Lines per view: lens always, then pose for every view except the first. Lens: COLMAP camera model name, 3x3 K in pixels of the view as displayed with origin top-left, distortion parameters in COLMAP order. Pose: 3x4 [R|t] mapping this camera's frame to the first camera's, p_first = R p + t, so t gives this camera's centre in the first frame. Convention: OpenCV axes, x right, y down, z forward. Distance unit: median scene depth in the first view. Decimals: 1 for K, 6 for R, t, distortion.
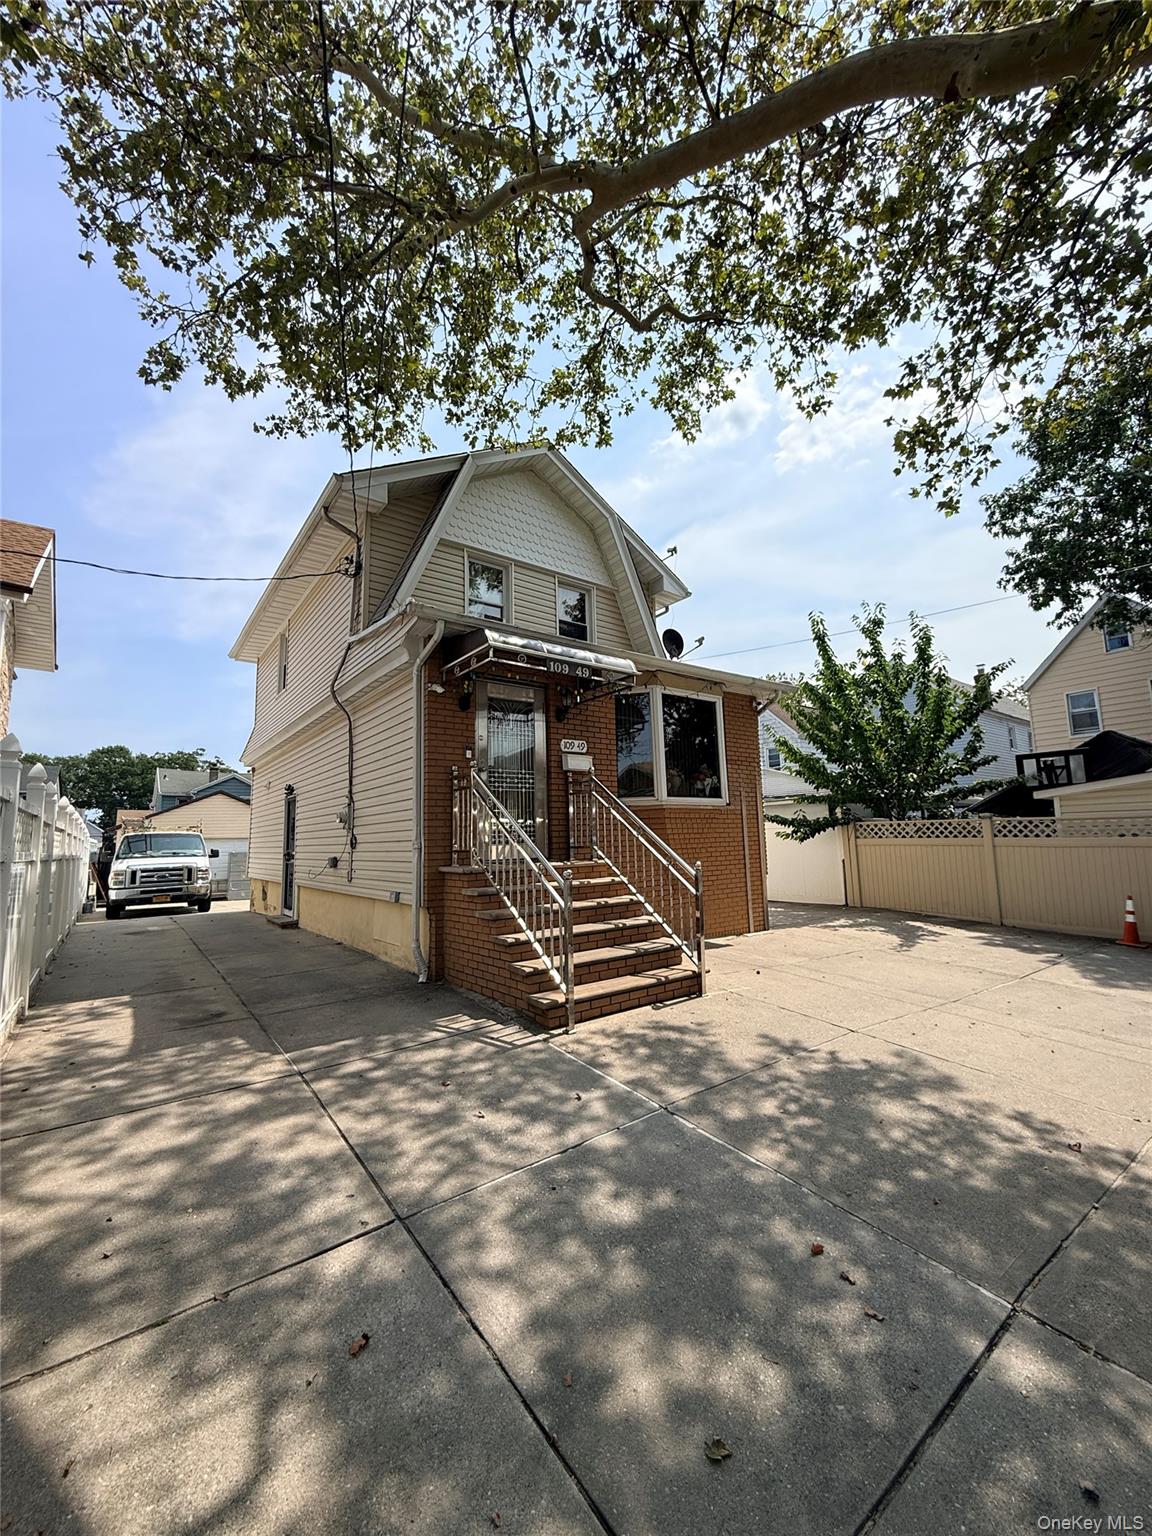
lens RADIAL K [[612.7, 0, 584.1], [0, 612.7, 770.2], [0, 0, 1]] dist [-0.006085, 0.000770]
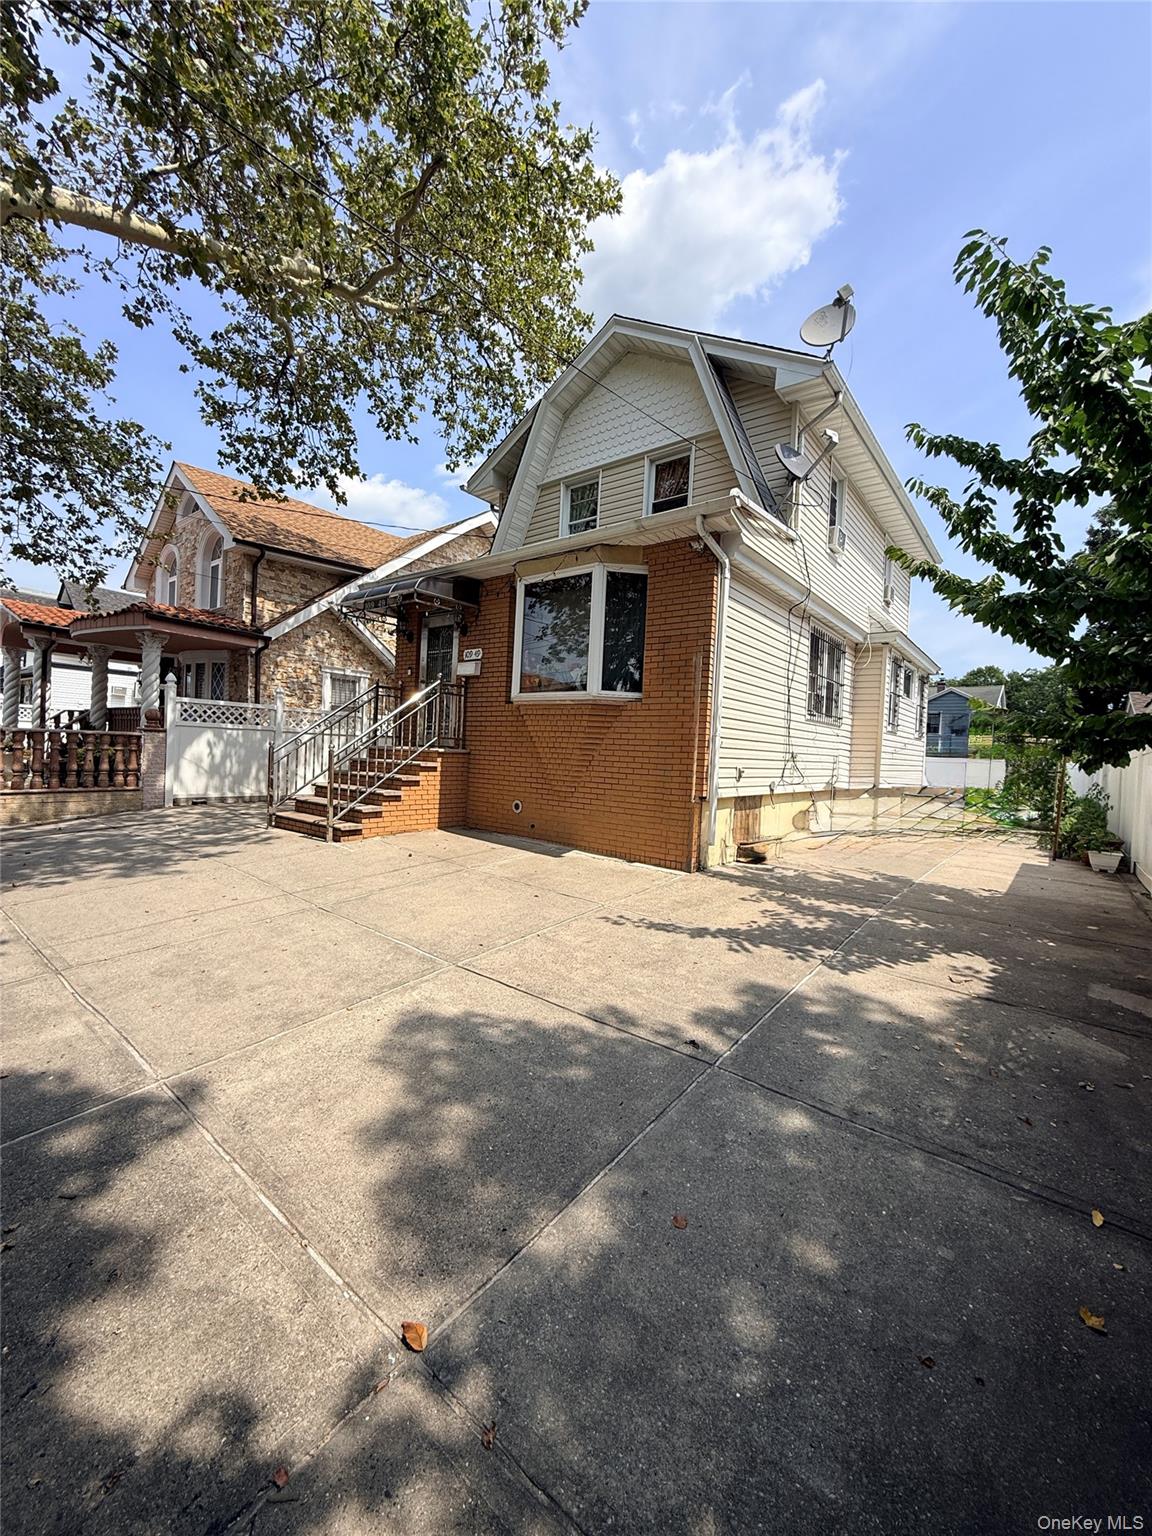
lens RADIAL K [[612.7, 0, 576.0], [0, 612.7, 767.3], [0, 0, 1]] dist [-0.006085, 0.000770]
pose [[0.239801, 0.060156, -0.968957, 0.943803], [0.061915, 0.995099, 0.077102, 0.077531], [0.968846, -0.078482, 0.234901, 0.724360]]
